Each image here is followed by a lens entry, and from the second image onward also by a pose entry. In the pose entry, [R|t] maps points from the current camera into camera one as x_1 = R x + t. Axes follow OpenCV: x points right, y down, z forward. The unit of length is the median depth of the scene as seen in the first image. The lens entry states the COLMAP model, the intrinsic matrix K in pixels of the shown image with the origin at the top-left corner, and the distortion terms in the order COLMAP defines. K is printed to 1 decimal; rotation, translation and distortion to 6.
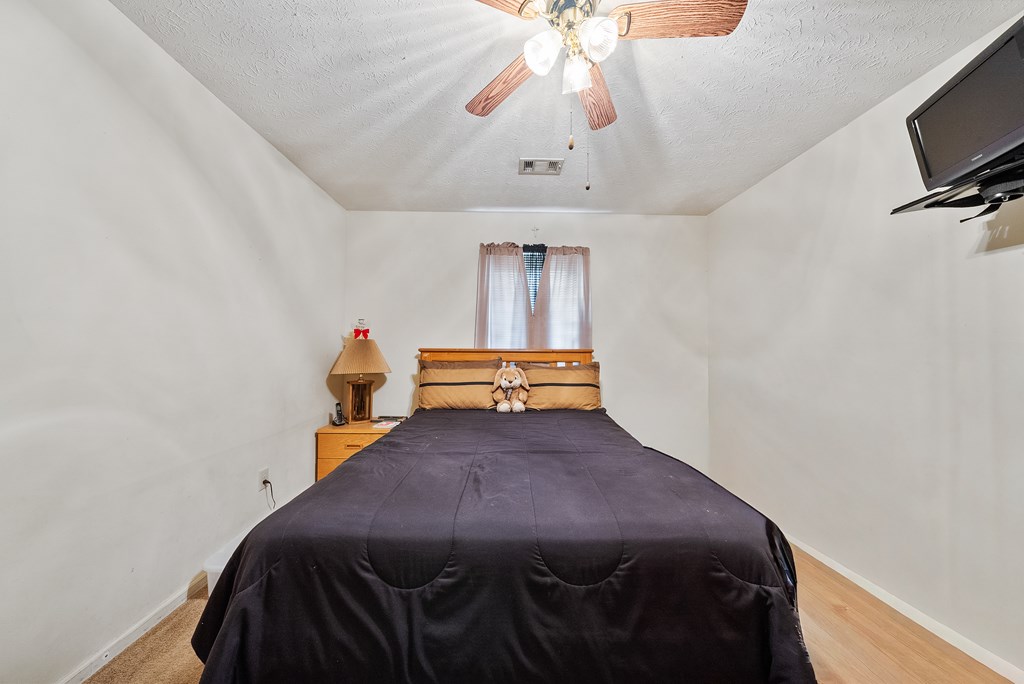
lens RADIAL K [[348.1, 0, 509.7], [0, 348.1, 339.1], [0, 0, 1]] dist [-0.002386, 0.000144]
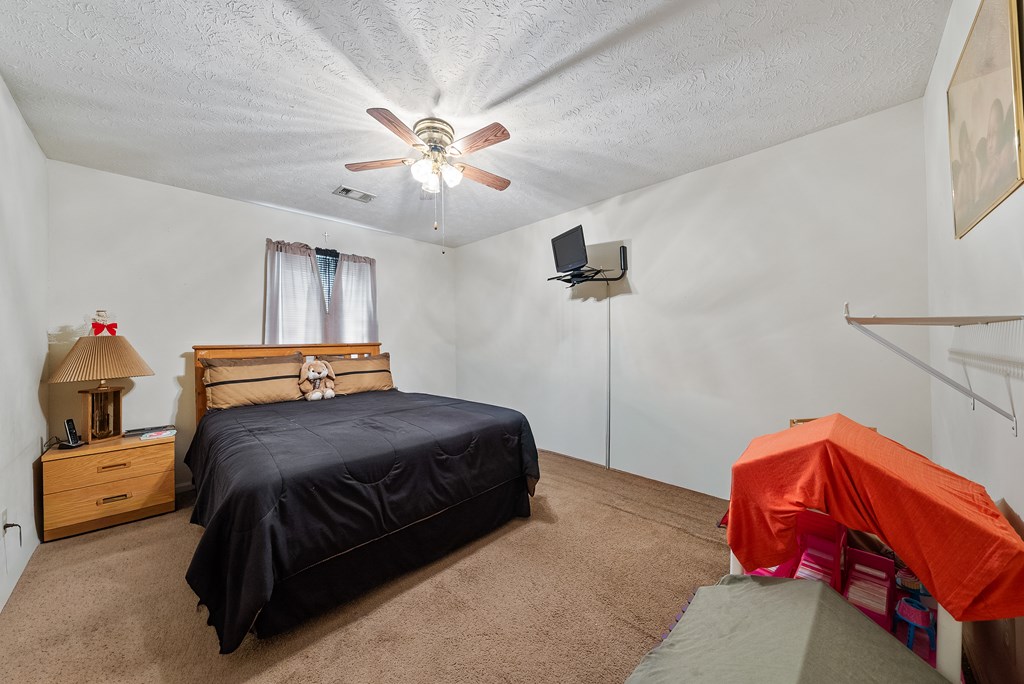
lens RADIAL K [[348.1, 0, 509.7], [0, 348.1, 339.1], [0, 0, 1]] dist [-0.002386, 0.000144]
pose [[0.710465, -0.012456, 0.703623, -0.331516], [0.000556, 0.999853, 0.017139, -0.005459], [-0.703733, -0.011785, 0.710367, -0.219480]]
